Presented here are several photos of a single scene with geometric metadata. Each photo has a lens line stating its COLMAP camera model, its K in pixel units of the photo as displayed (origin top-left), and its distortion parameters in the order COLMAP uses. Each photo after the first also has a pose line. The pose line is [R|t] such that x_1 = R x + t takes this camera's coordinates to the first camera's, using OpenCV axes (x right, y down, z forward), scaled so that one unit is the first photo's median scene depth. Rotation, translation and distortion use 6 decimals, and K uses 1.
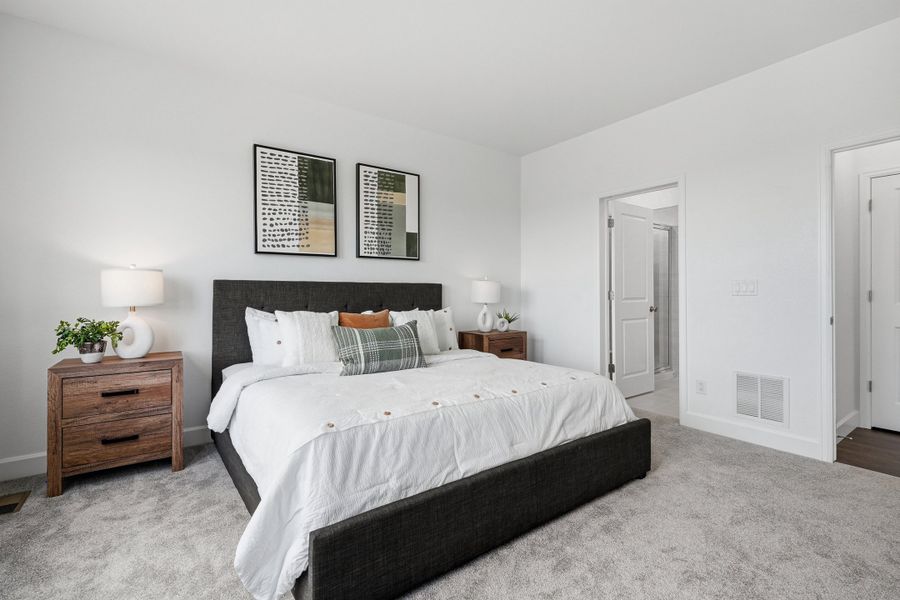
lens RADIAL K [[407.9, 0, 453.4], [0, 407.9, 293.7], [0, 0, 1]] dist [-0.000303, 0.000047]
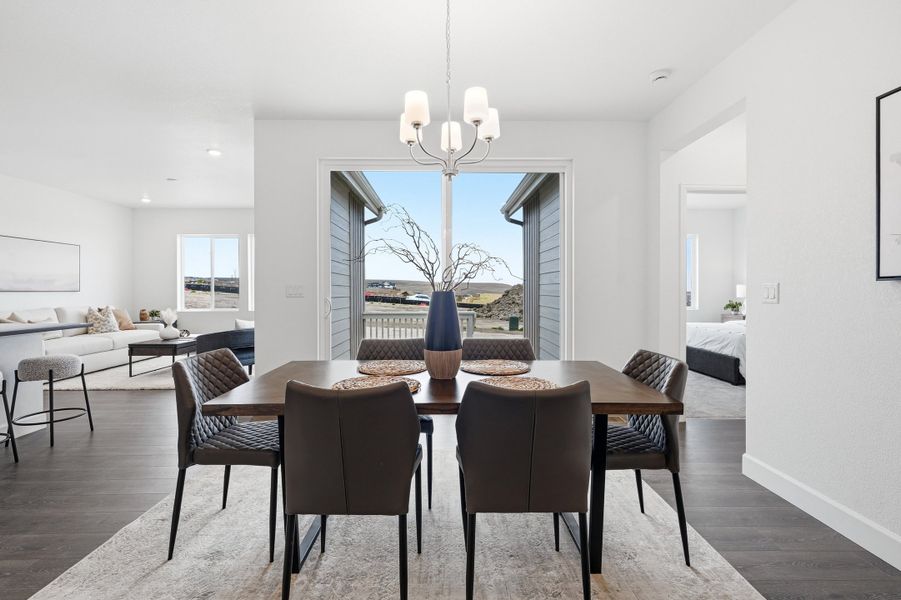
lens RADIAL K [[408.4, 0, 453.9], [0, 408.4, 293.6], [0, 0, 1]] dist [-0.000303, 0.000047]
pose [[-0.583530, 0.011125, -0.812016, 1.964227], [0.001341, 0.999918, 0.012735, -0.025068], [0.812091, 0.006343, -0.583497, 0.699434]]
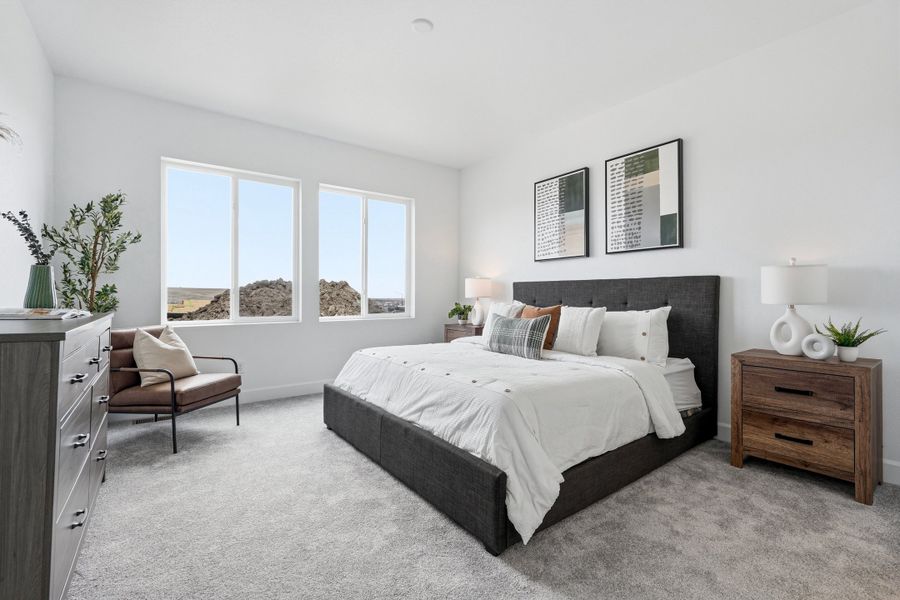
lens RADIAL K [[407.9, 0, 453.4], [0, 407.9, 293.7], [0, 0, 1]] dist [-0.000303, 0.000047]
pose [[-0.004568, -0.003459, -0.999984, 0.766381], [-0.002933, 0.999990, -0.003446, 0.012552], [0.999985, 0.002918, -0.004578, 0.623017]]
